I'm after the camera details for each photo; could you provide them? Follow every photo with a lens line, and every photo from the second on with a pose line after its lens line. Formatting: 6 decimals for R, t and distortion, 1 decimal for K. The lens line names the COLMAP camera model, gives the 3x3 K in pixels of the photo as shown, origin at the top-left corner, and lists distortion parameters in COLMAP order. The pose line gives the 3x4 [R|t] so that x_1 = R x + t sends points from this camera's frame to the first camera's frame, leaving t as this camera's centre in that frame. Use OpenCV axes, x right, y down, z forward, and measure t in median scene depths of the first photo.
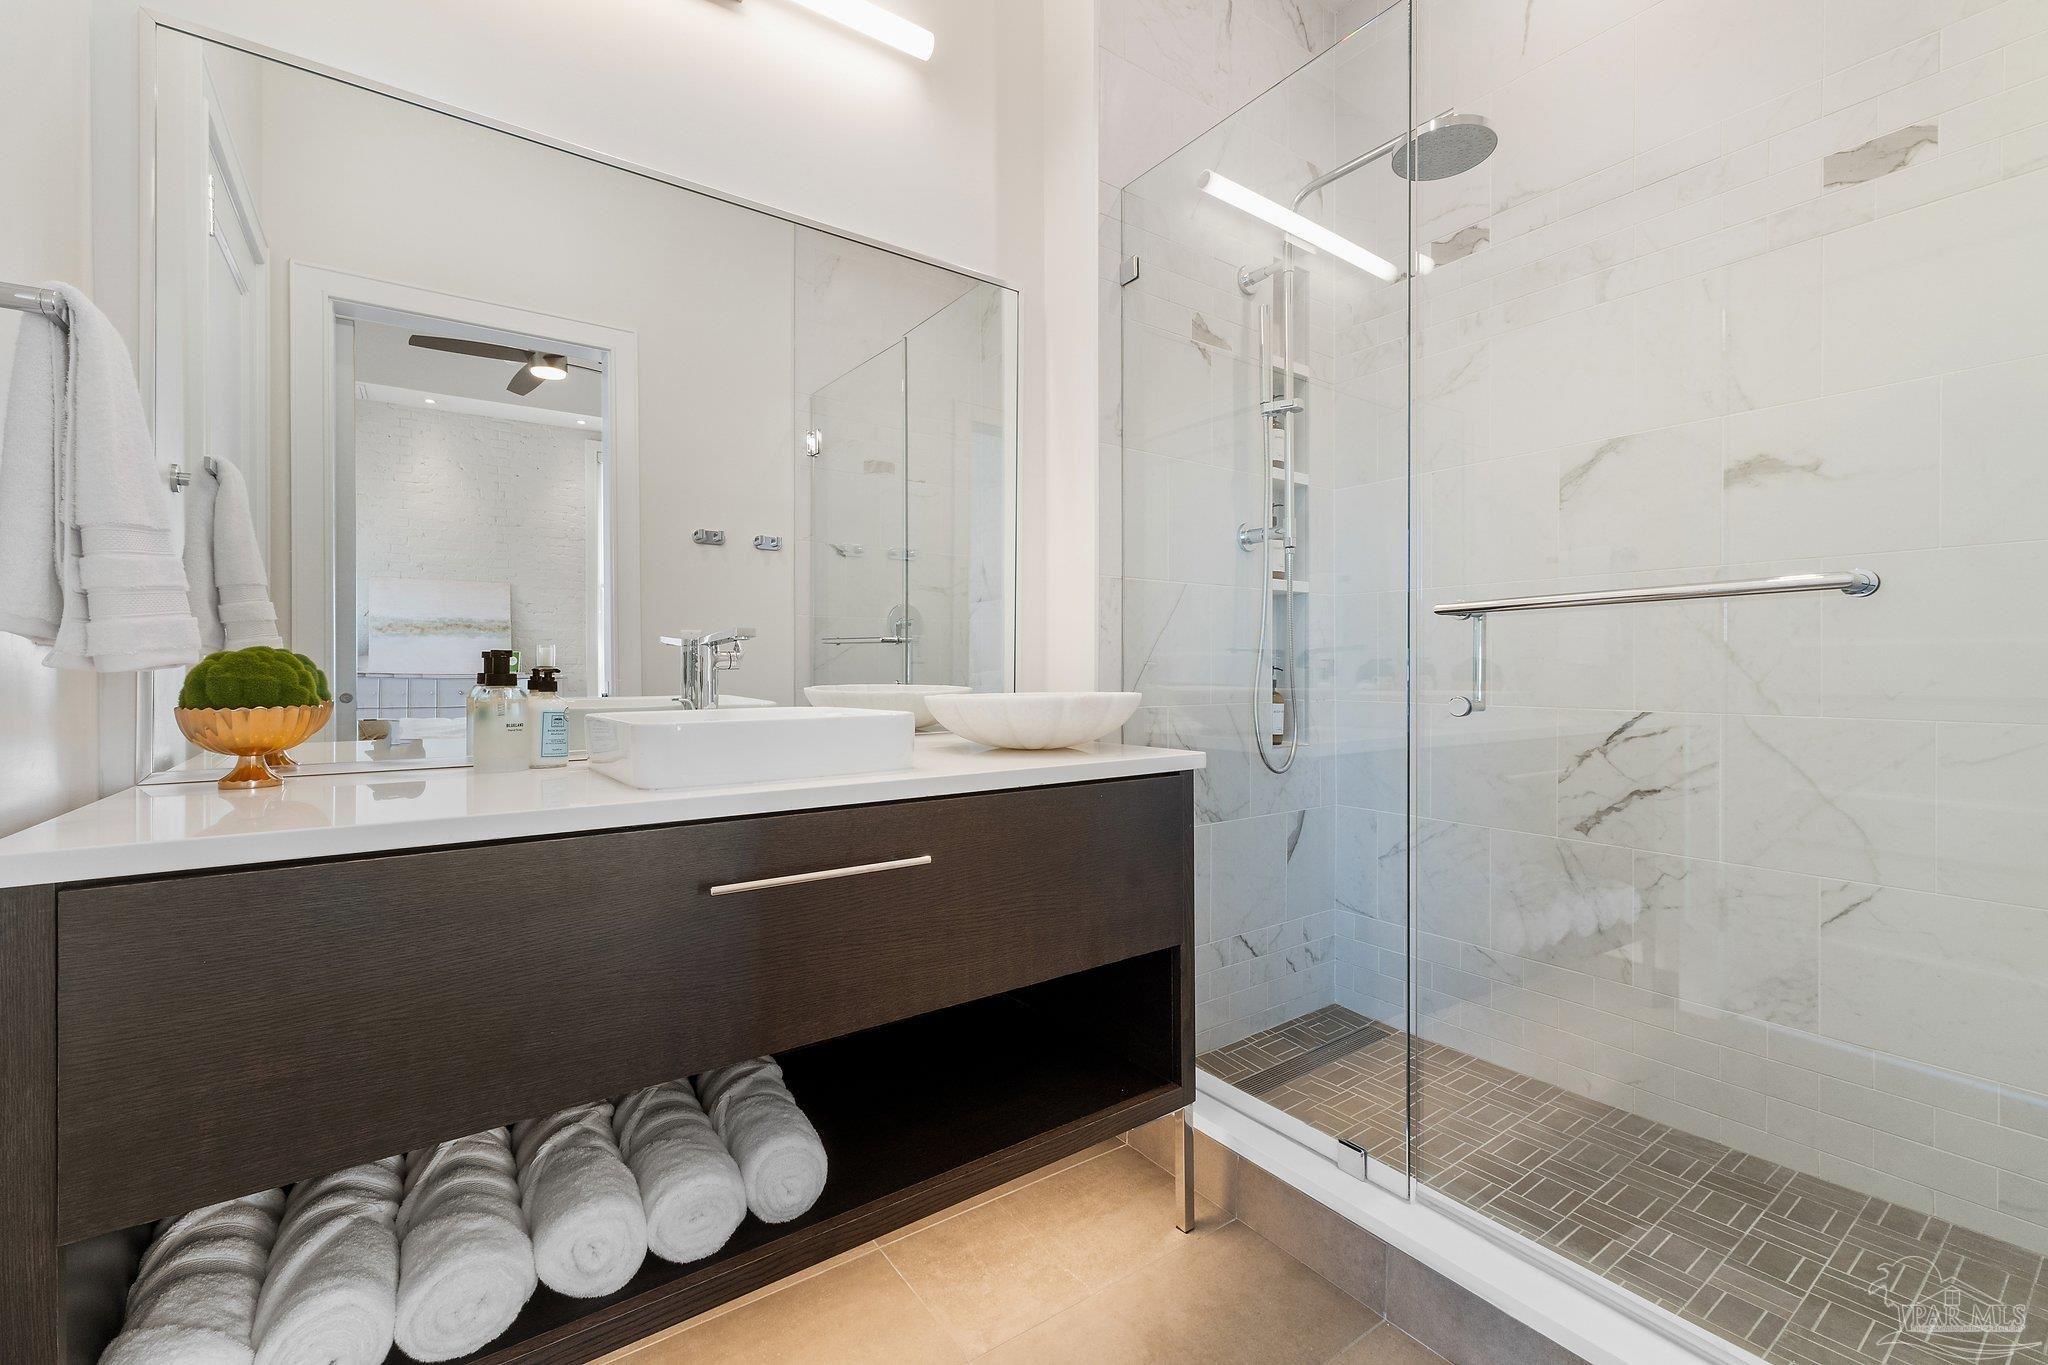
lens RADIAL K [[852.6, 0, 1017.2], [0, 852.6, 675.0], [0, 0, 1]] dist [-0.001320, -0.000161]
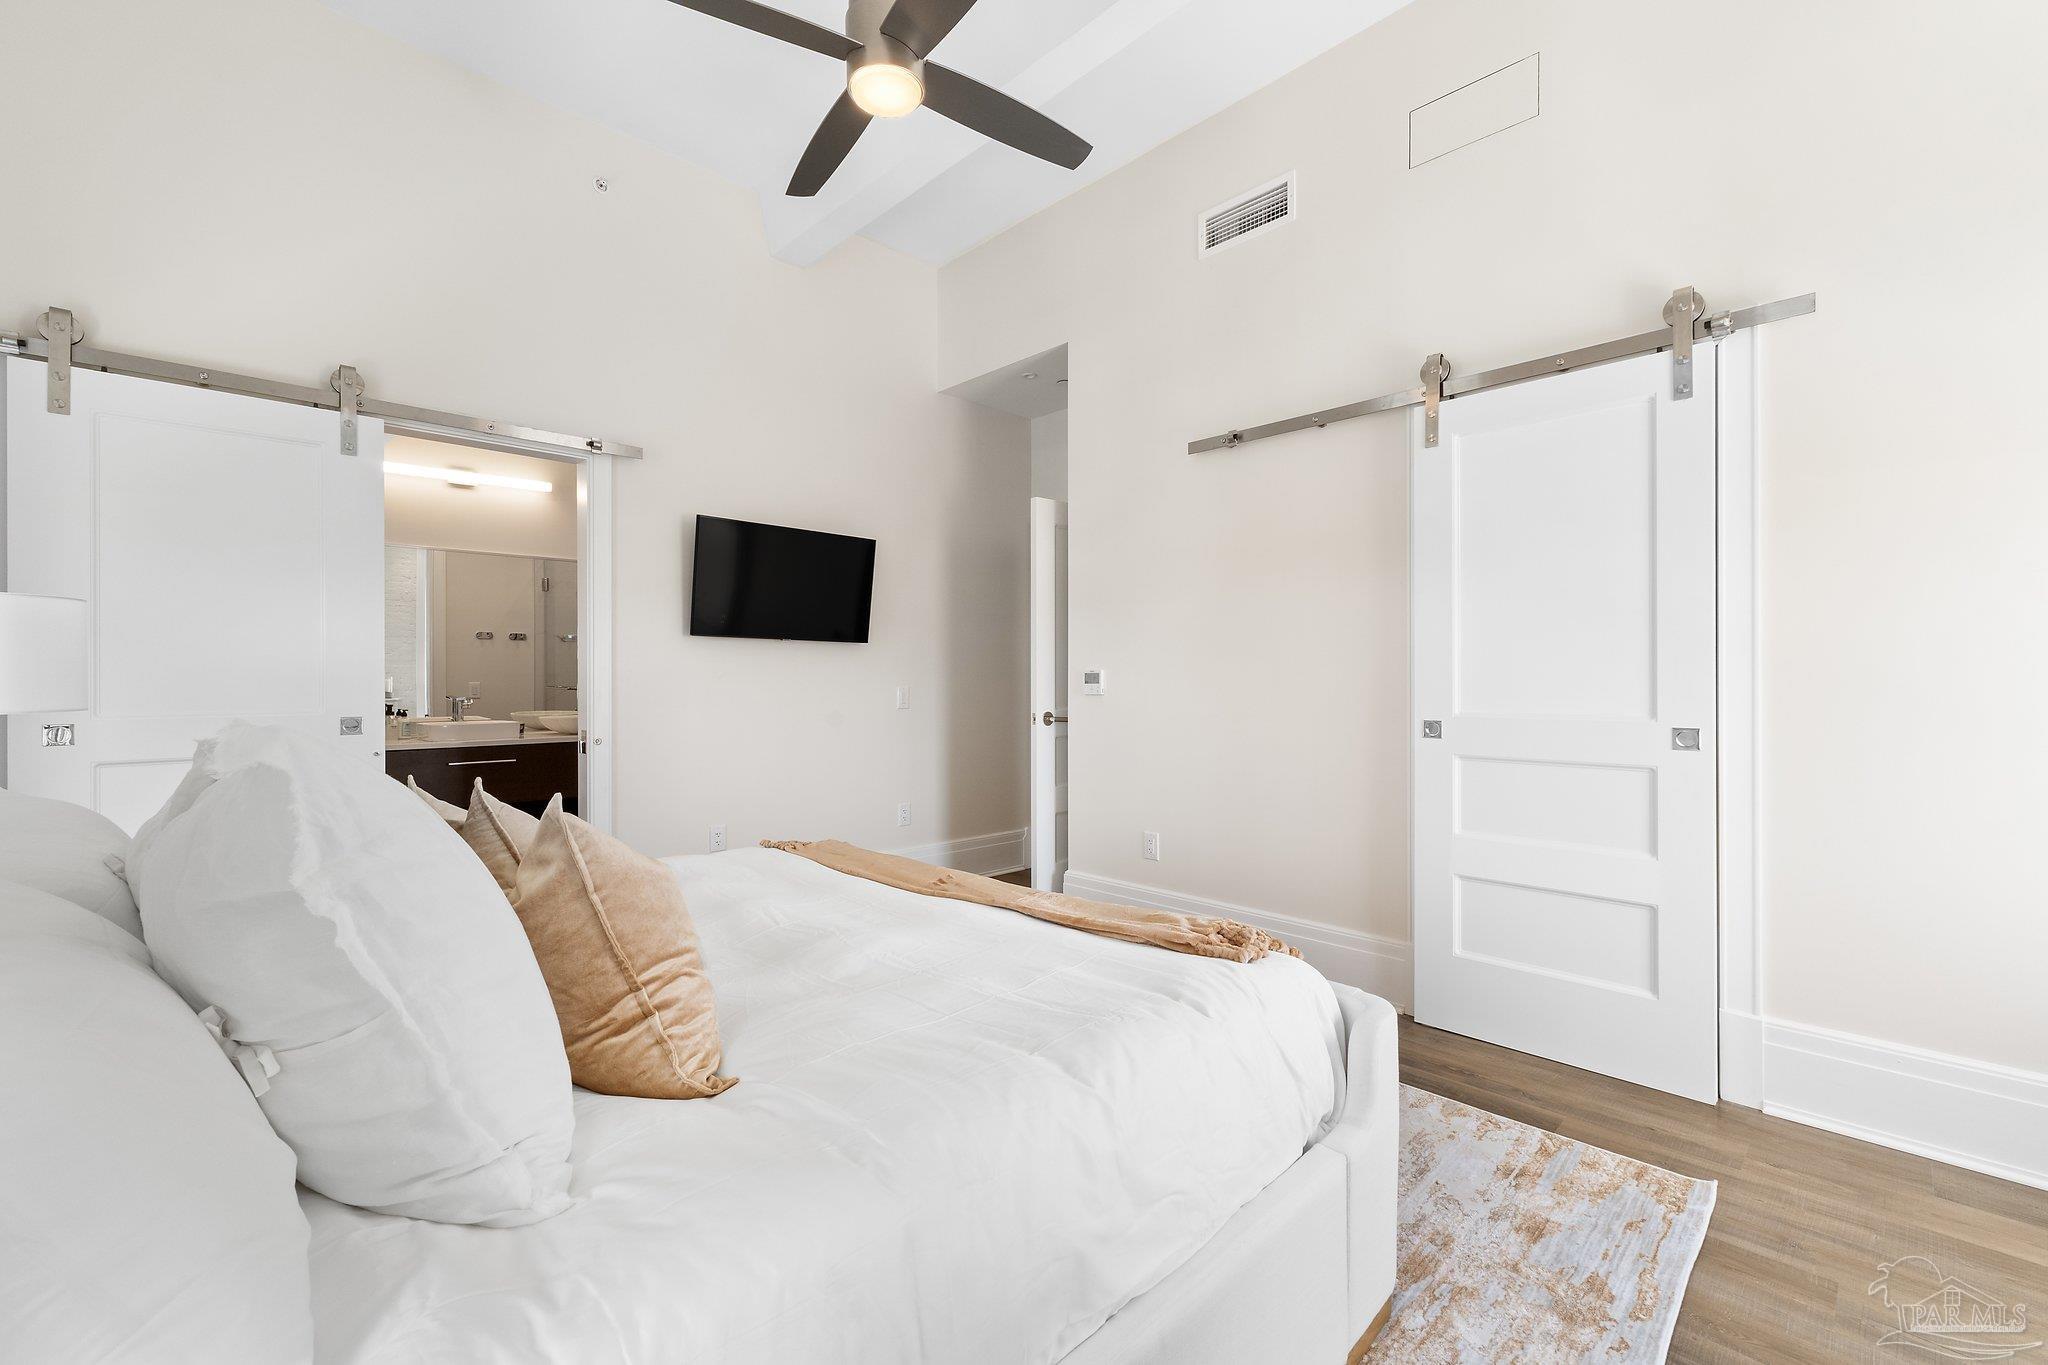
lens RADIAL K [[852.6, 0, 1030.4], [0, 852.6, 685.4], [0, 0, 1]] dist [-0.001320, -0.000161]
pose [[0.987814, -0.004861, 0.155566, 0.871626], [0.005037, 0.999987, -0.000737, -0.056413], [-0.155560, 0.001511, 0.987825, -1.721349]]
